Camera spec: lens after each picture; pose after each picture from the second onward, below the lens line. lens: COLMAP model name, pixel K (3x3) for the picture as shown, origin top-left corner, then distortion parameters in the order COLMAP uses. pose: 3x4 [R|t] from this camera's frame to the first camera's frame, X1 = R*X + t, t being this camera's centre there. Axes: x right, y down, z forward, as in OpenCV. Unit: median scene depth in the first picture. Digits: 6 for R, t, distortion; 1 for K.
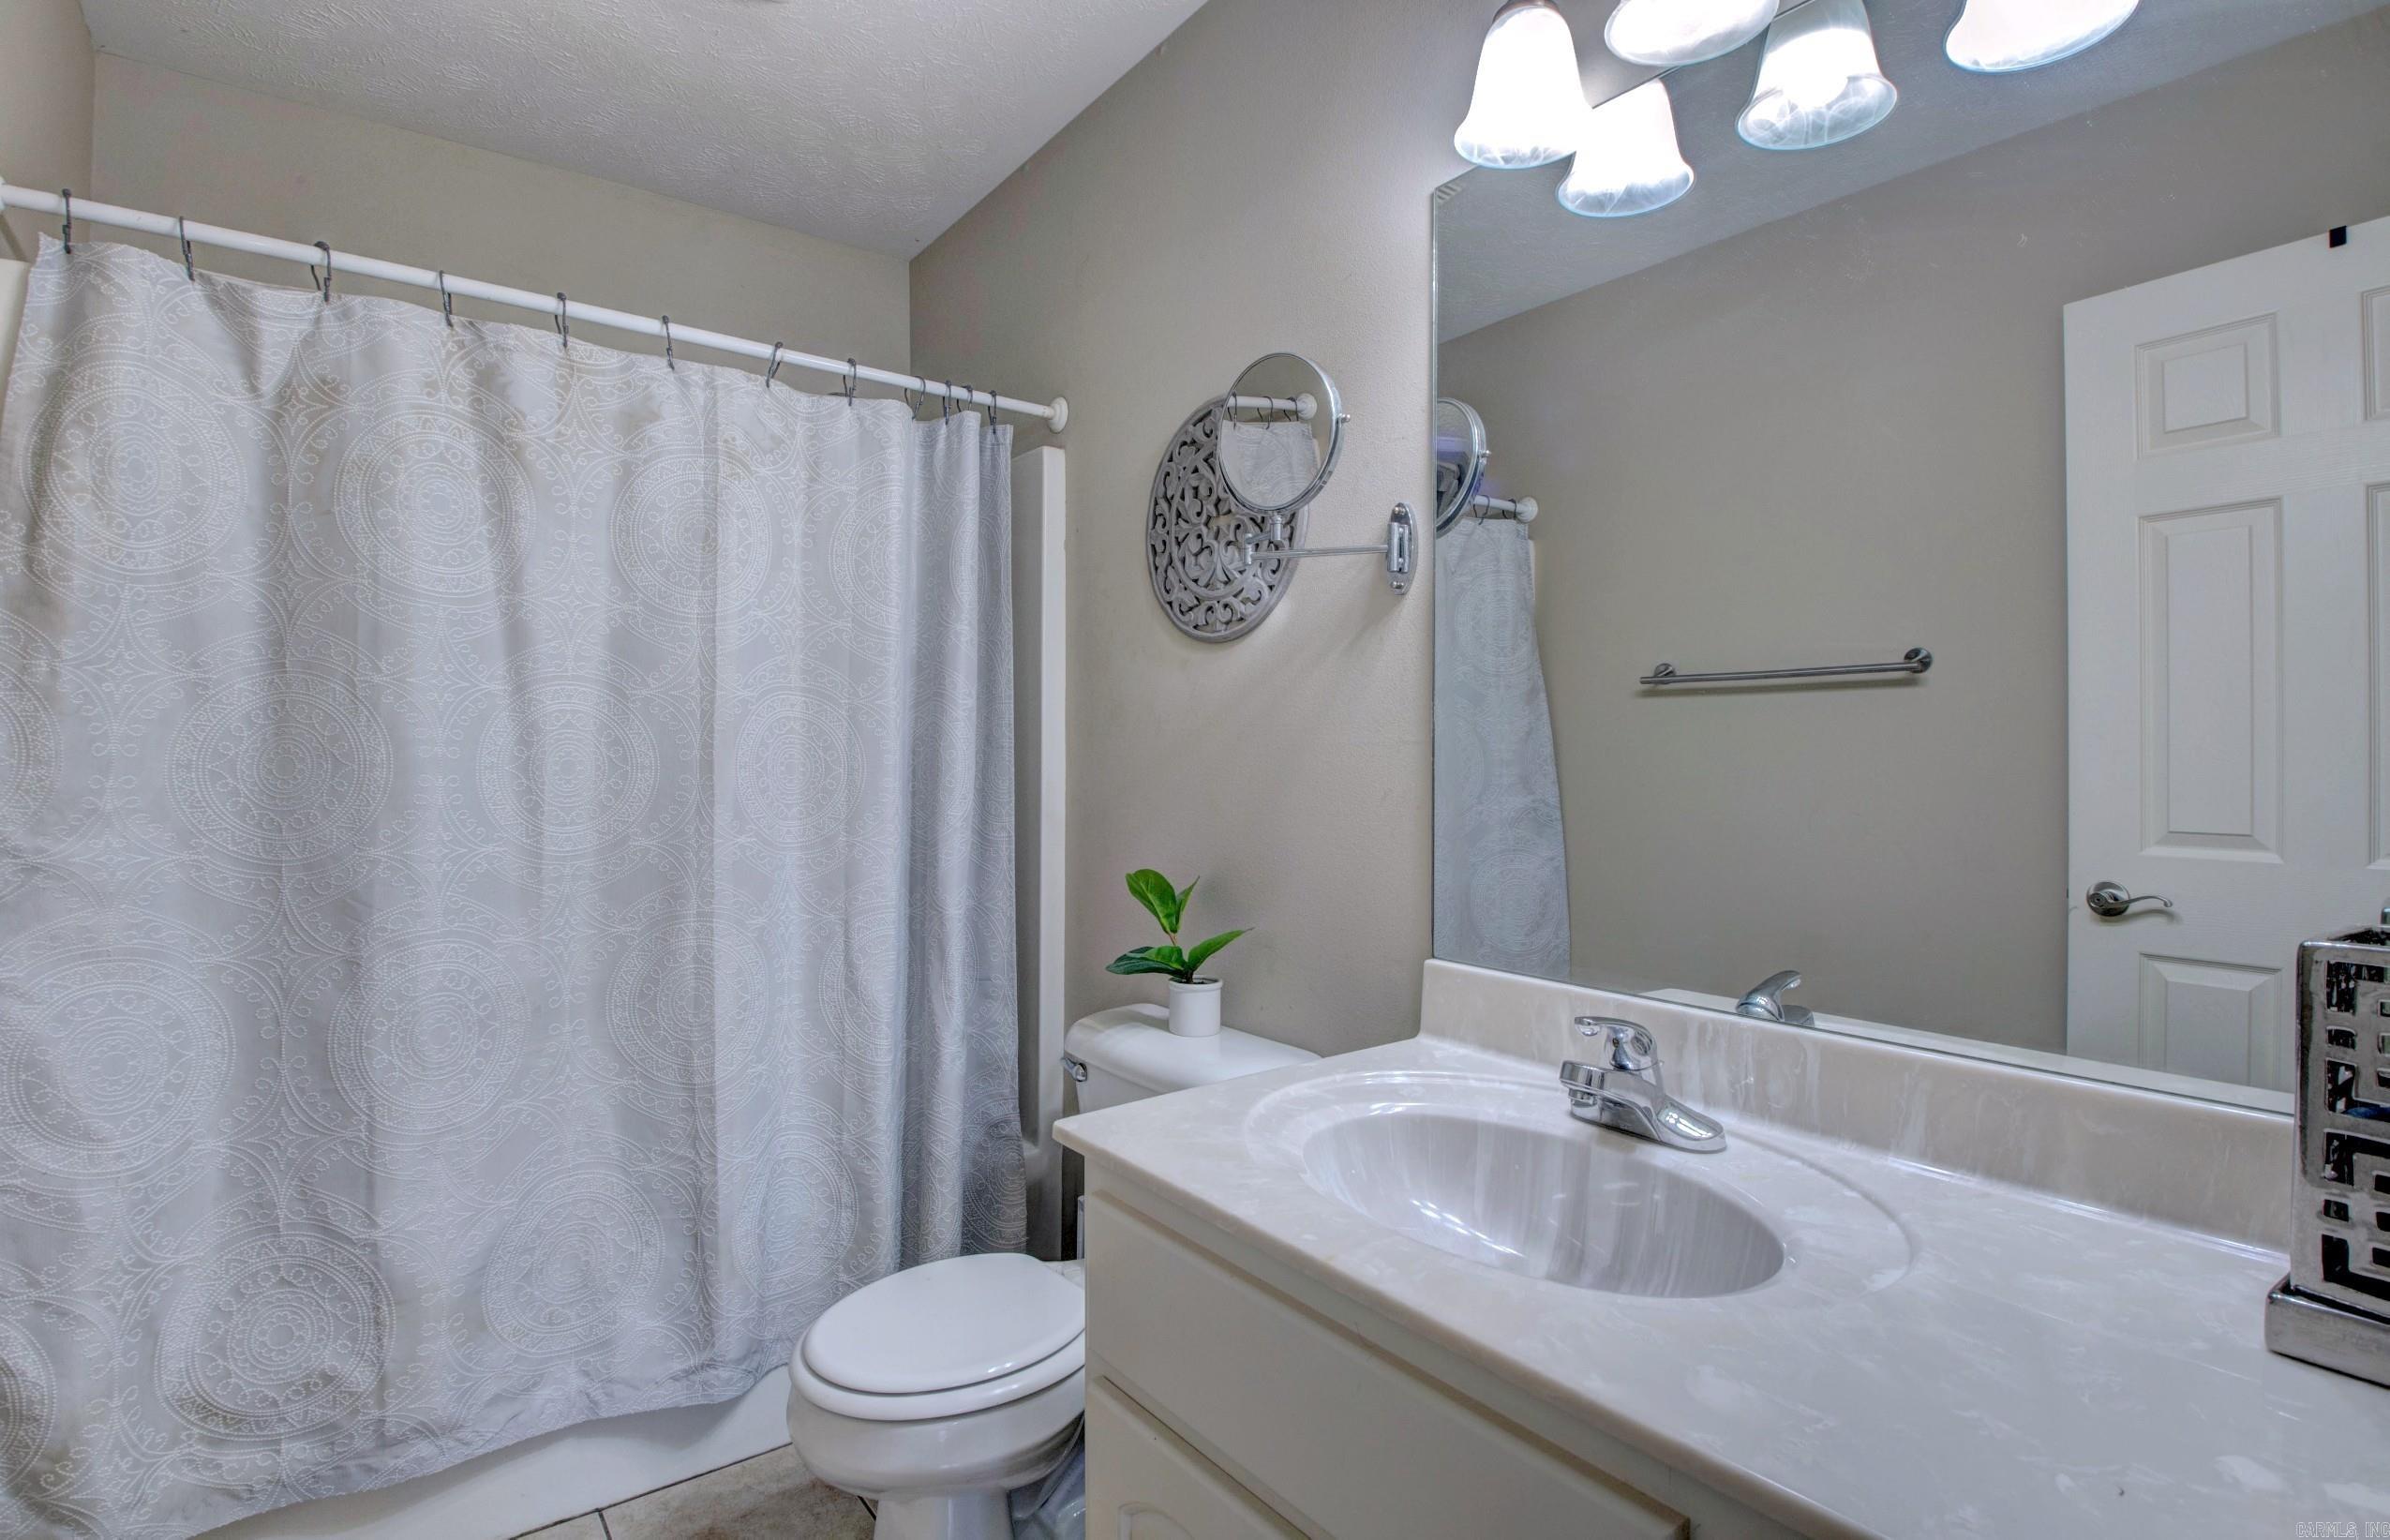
lens RADIAL K [[1128.3, 0, 1195.0], [0, 1128.3, 745.2], [0, 0, 1]] dist [-0.030427, -0.000286]
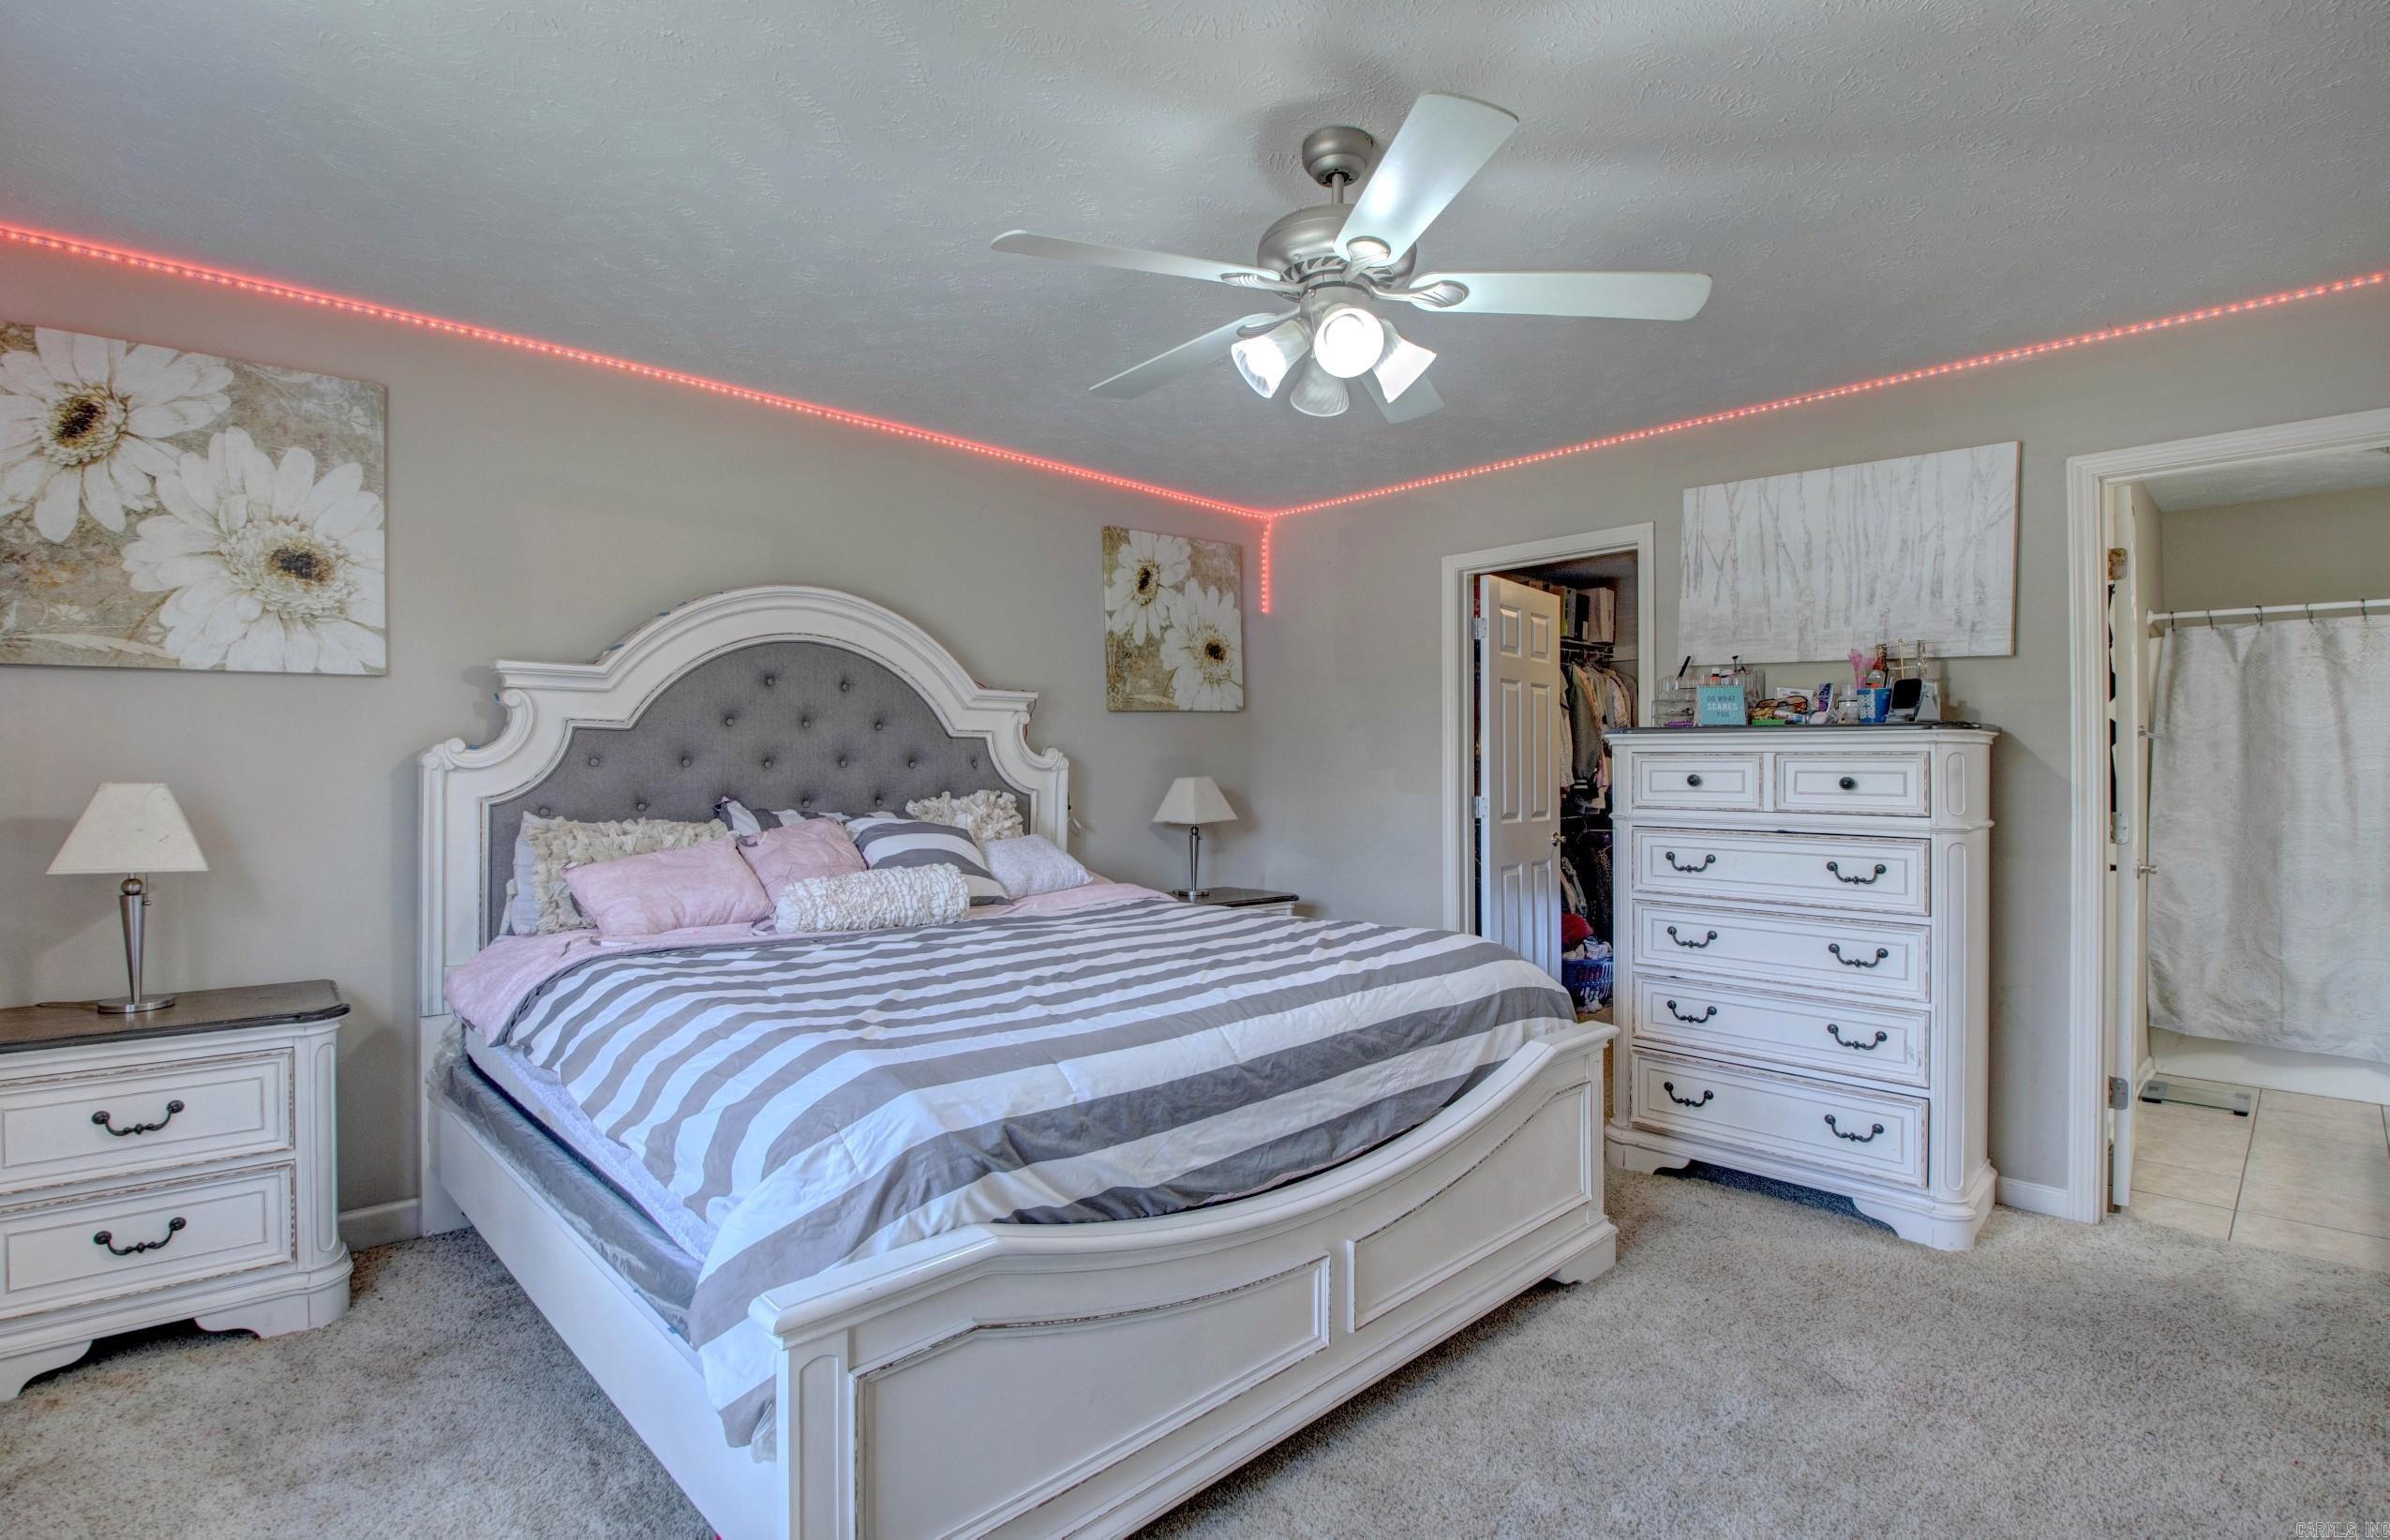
lens RADIAL K [[1124.9, 0, 1195.0], [0, 1124.9, 770.0], [0, 0, 1]] dist [0.020008, -0.024842]
pose [[0.140239, -0.008185, -0.990084, 1.678650], [0.000784, 0.999966, -0.008156, -0.013984], [0.990117, 0.000367, 0.140240, -2.117455]]
